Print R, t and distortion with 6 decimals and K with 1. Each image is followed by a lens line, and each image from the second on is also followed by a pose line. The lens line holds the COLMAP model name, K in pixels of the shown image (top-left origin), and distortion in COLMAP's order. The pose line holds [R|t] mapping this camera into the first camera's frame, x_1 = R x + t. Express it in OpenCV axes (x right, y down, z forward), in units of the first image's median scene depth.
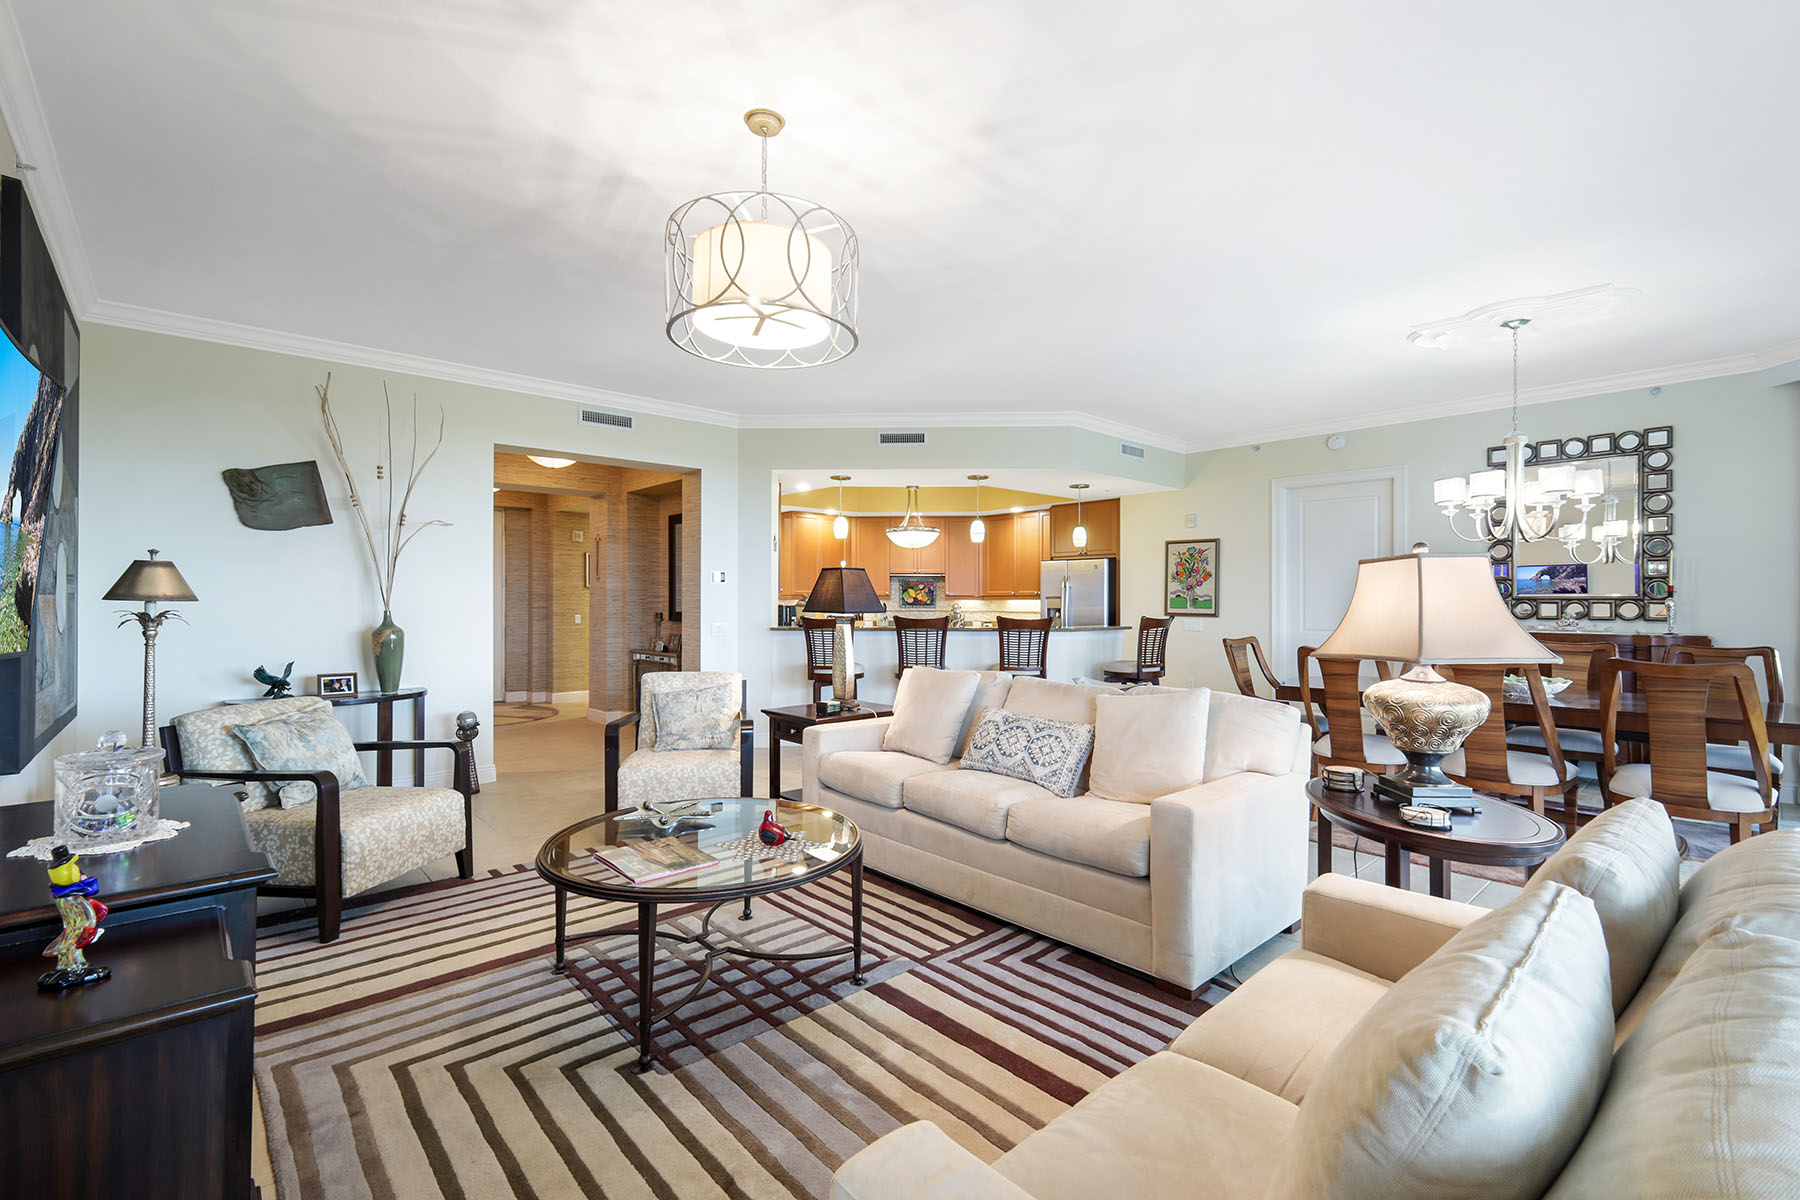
lens RADIAL K [[786.9, 0, 905.8], [0, 786.9, 597.5], [0, 0, 1]] dist [0.010425, -0.001076]
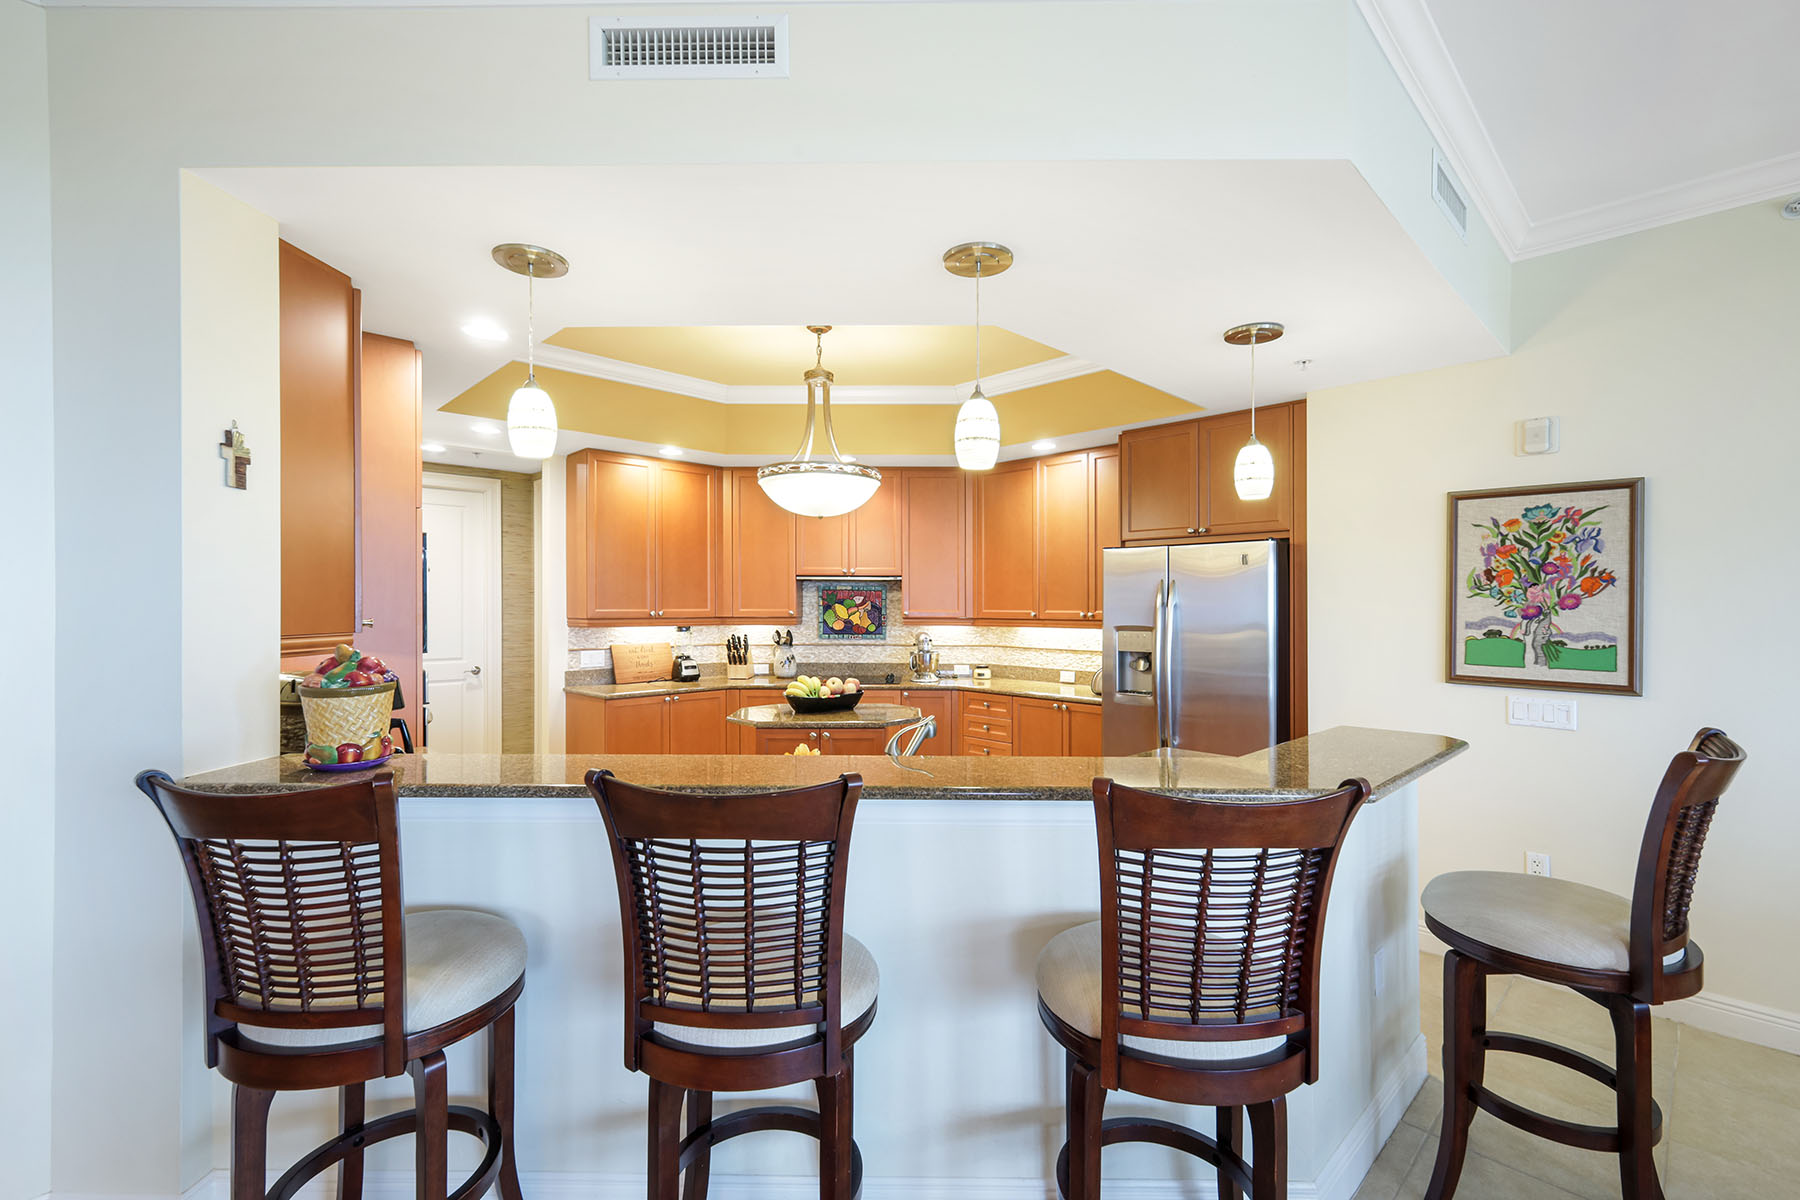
lens RADIAL K [[786.9, 0, 908.9], [0, 786.9, 604.0], [0, 0, 1]] dist [0.010425, -0.001076]
pose [[0.999428, 0.000985, 0.033804, 0.050145], [-0.001087, 0.999995, 0.003004, -0.017823], [-0.033801, -0.003039, 0.999424, 0.647110]]
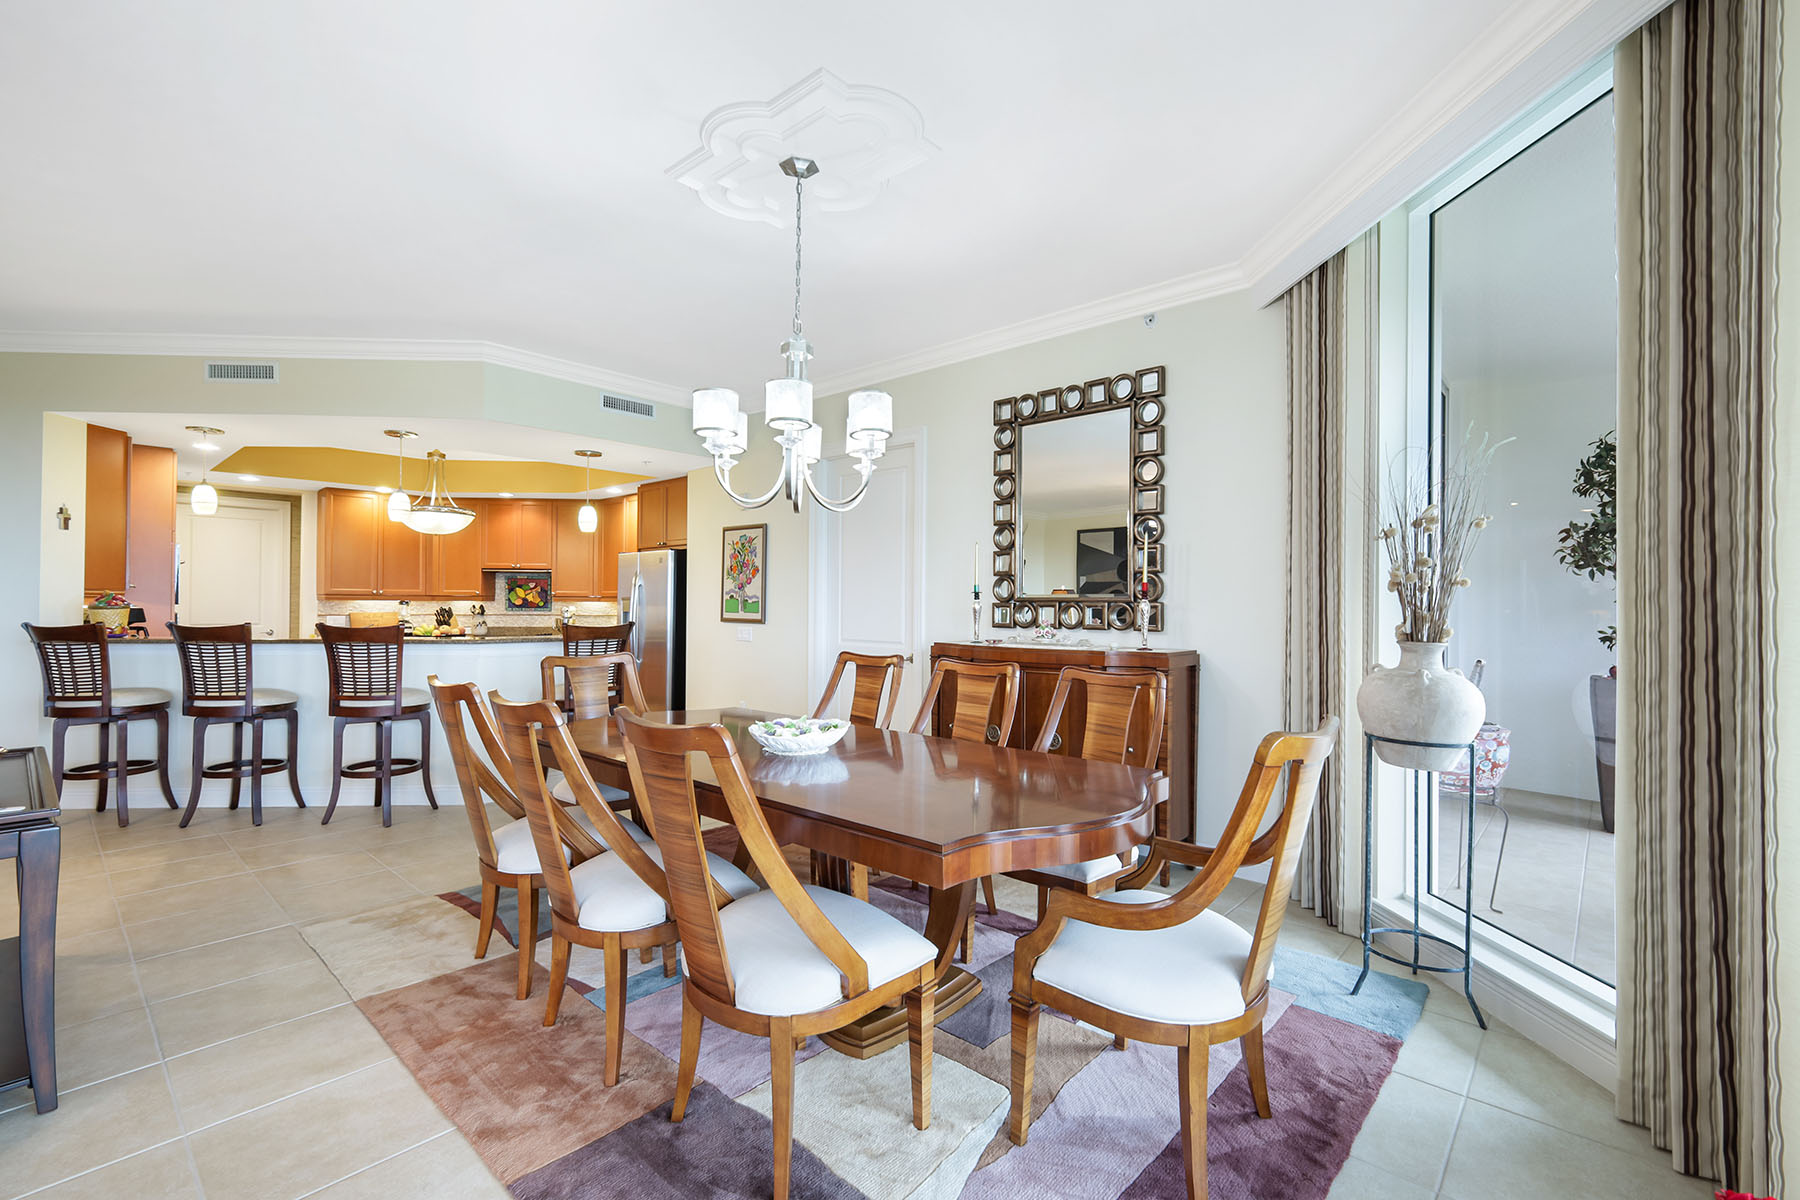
lens RADIAL K [[786.9, 0, 898.0], [0, 786.9, 596.1], [0, 0, 1]] dist [0.010425, -0.001076]
pose [[0.995819, 0.004464, 0.091241, 0.455950], [-0.003926, 0.999974, -0.006074, 0.001543], [-0.091266, 0.005690, 0.995810, 0.206479]]
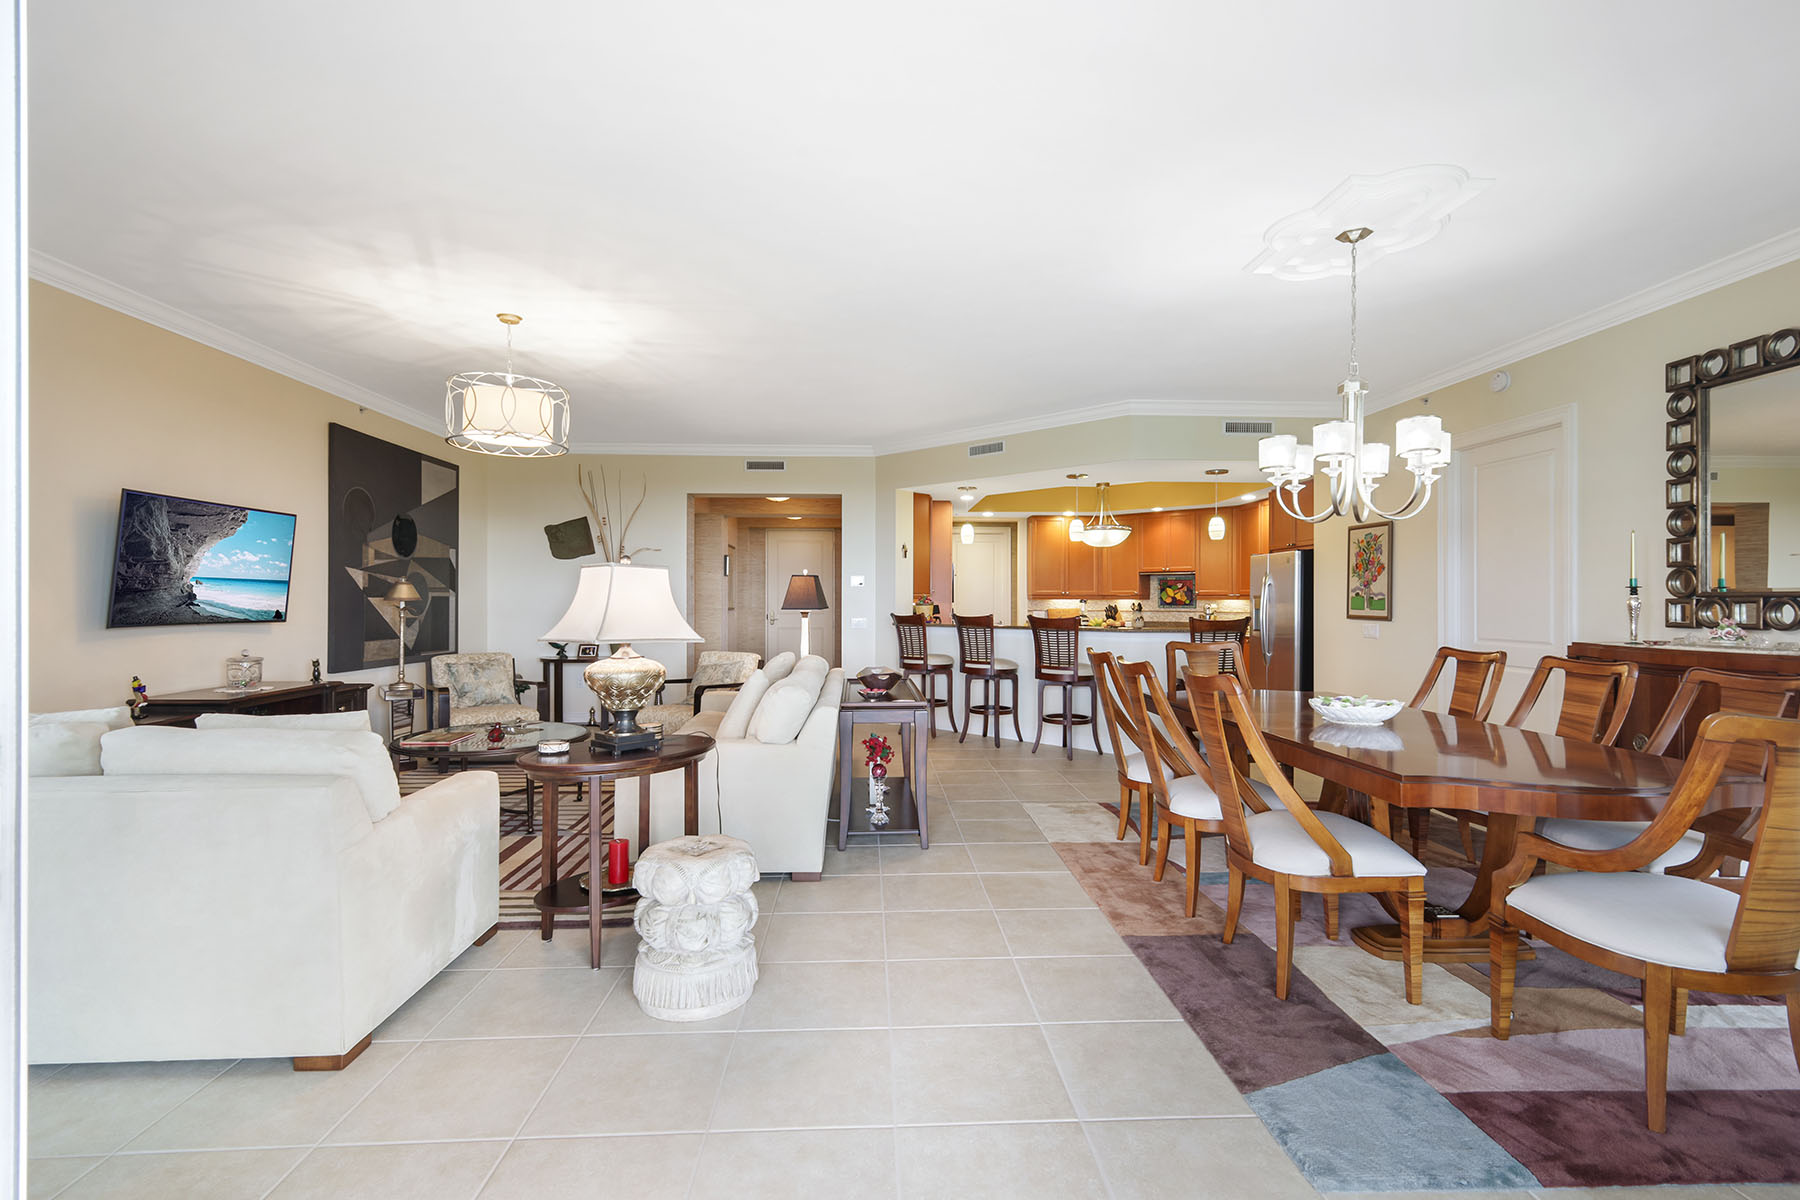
lens RADIAL K [[807.9, 0, 900.4], [0, 807.9, 596.7], [0, 0, 1]] dist [0.000334, -0.000013]
pose [[0.766586, -0.002928, -0.642135, 0.536933], [0.001968, 0.999996, -0.002210, 0.001533], [0.642139, 0.000430, 0.766588, 0.070209]]
